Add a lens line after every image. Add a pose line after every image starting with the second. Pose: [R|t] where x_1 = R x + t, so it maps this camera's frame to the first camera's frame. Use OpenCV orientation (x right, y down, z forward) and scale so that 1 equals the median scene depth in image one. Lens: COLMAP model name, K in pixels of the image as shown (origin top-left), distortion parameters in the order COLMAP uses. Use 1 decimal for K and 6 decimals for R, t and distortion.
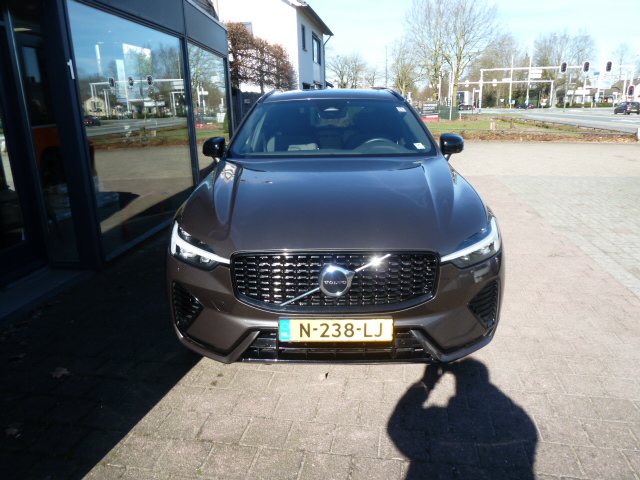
lens RADIAL K [[478.2, 0, 320.0], [0, 478.2, 240.0], [0, 0, 1]] dist [-0.032729, 0.006223]
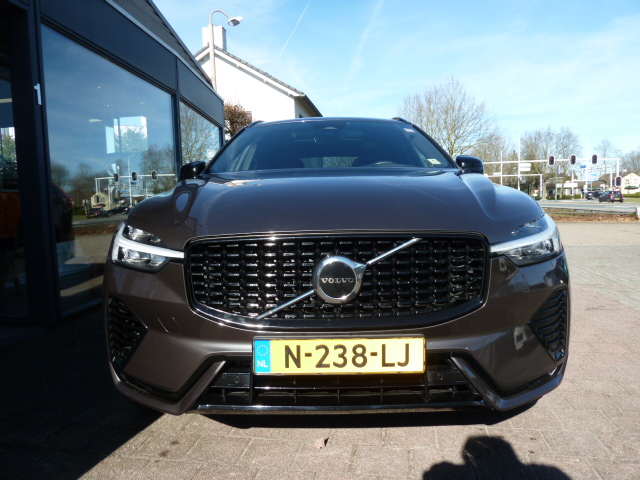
lens RADIAL K [[478.2, 0, 320.0], [0, 478.2, 240.0], [0, 0, 1]] dist [-0.032729, 0.006223]
pose [[0.999979, -0.004623, 0.004506, 0.002579], [0.005403, 0.981333, -0.192241, 0.099529], [-0.003533, 0.192261, 0.981337, 0.200994]]
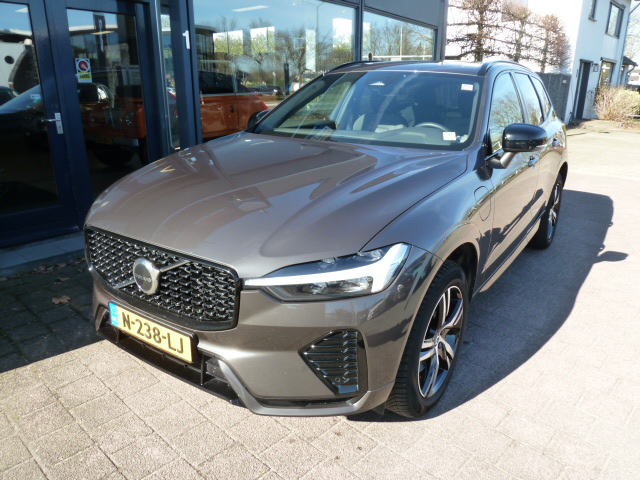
lens RADIAL K [[478.2, 0, 320.0], [0, 478.2, 240.0], [0, 0, 1]] dist [-0.032729, 0.006223]
pose [[0.836246, 0.198348, -0.511225, 0.453140], [-0.174540, 0.980081, 0.094750, -0.073049], [0.519835, 0.009994, 0.854208, 0.258229]]
